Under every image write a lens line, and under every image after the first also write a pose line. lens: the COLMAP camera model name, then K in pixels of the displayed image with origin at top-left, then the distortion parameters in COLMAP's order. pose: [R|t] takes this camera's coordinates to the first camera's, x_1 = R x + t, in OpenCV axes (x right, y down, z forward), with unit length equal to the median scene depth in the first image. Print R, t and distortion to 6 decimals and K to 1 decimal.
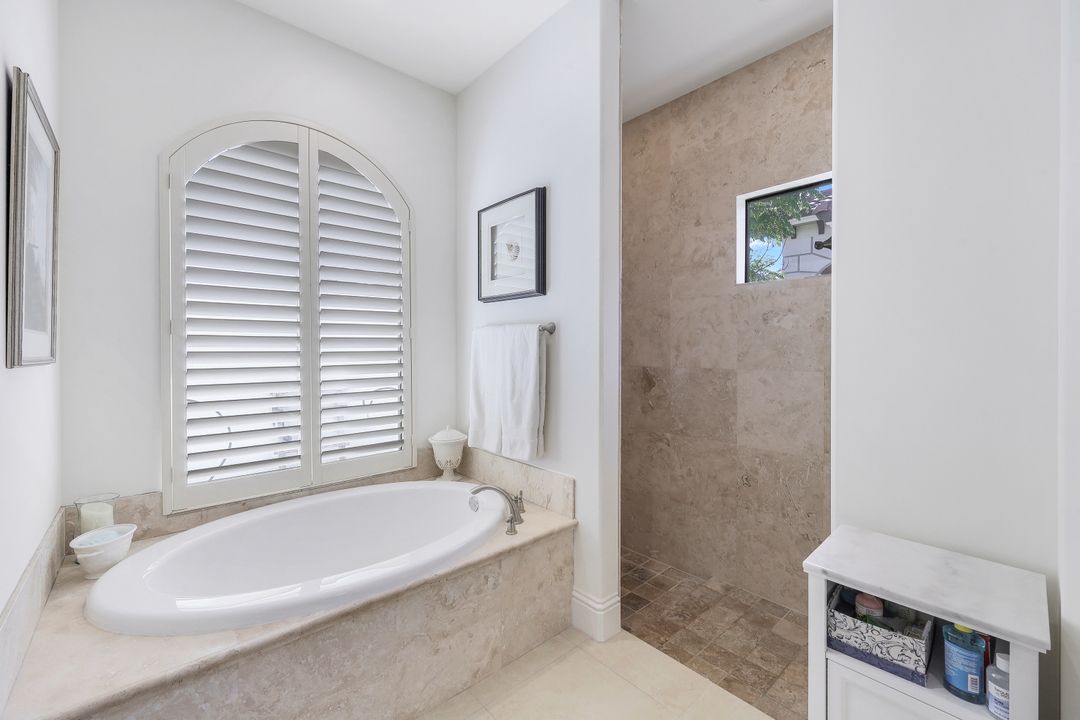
lens RADIAL K [[438.9, 0, 536.0], [0, 438.9, 353.4], [0, 0, 1]] dist [0.004847, 0.000196]
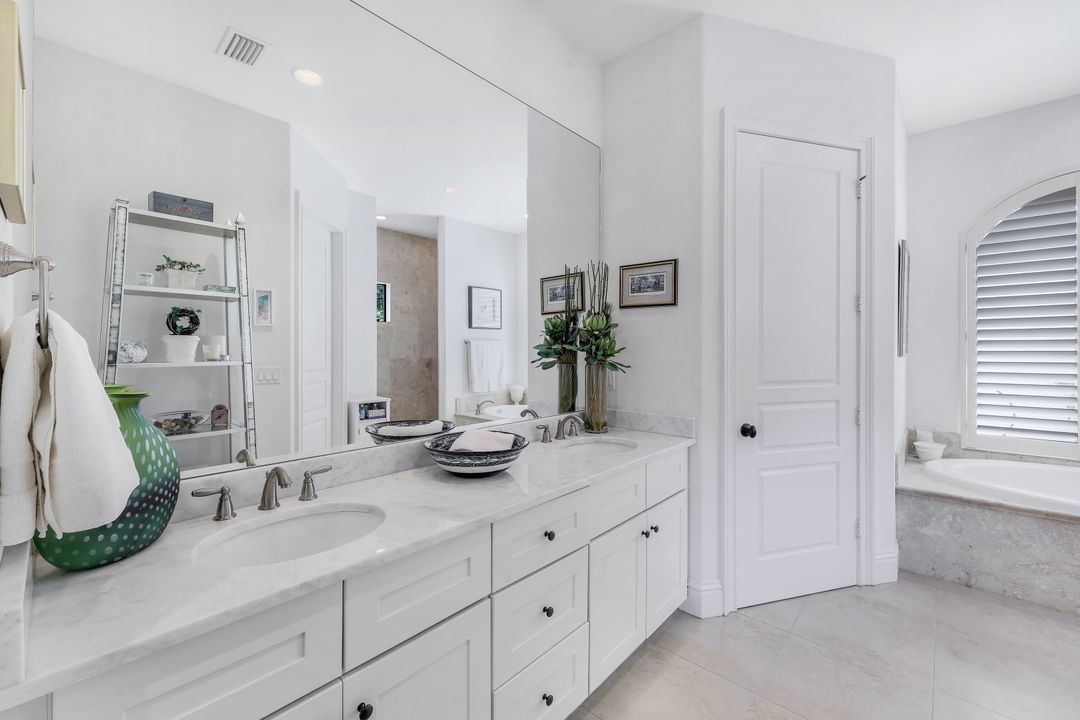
lens RADIAL K [[438.9, 0, 534.3], [0, 438.9, 355.3], [0, 0, 1]] dist [0.004847, 0.000196]
pose [[0.101197, 0.007344, -0.994839, 0.673883], [-0.000984, 0.999973, 0.007282, -0.000149], [0.994866, 0.000242, 0.101201, -0.804205]]
